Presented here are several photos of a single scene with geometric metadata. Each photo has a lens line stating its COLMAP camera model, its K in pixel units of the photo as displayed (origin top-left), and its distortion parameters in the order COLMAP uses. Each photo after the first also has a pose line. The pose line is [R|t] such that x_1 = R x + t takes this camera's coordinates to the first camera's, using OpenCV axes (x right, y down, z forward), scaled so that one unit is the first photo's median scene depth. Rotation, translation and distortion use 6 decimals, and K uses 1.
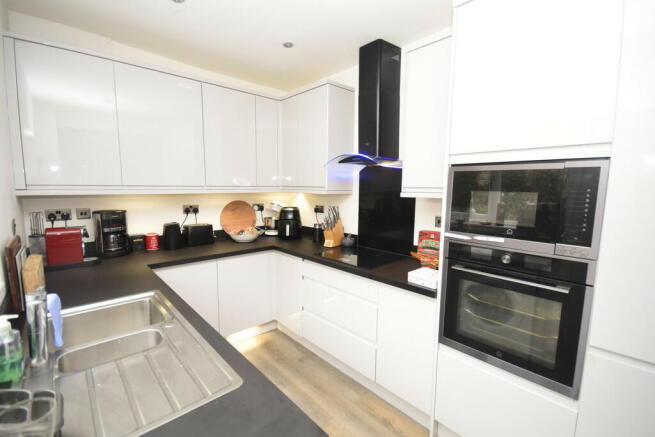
lens RADIAL K [[288.3, 0, 325.3], [0, 288.3, 218.2], [0, 0, 1]] dist [-0.002523, -0.000796]
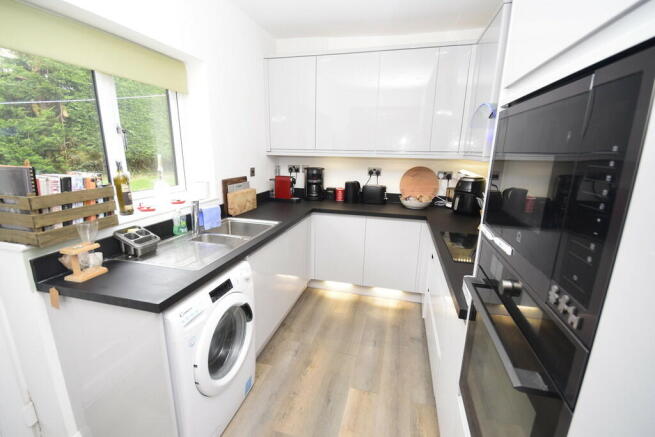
lens RADIAL K [[288.3, 0, 326.0], [0, 288.3, 219.7], [0, 0, 1]] dist [-0.002523, -0.000796]
pose [[0.538926, 0.195668, -0.819312, 0.438829], [-0.105930, 0.980668, 0.164525, -0.013879], [0.835666, -0.001877, 0.549235, 0.234724]]
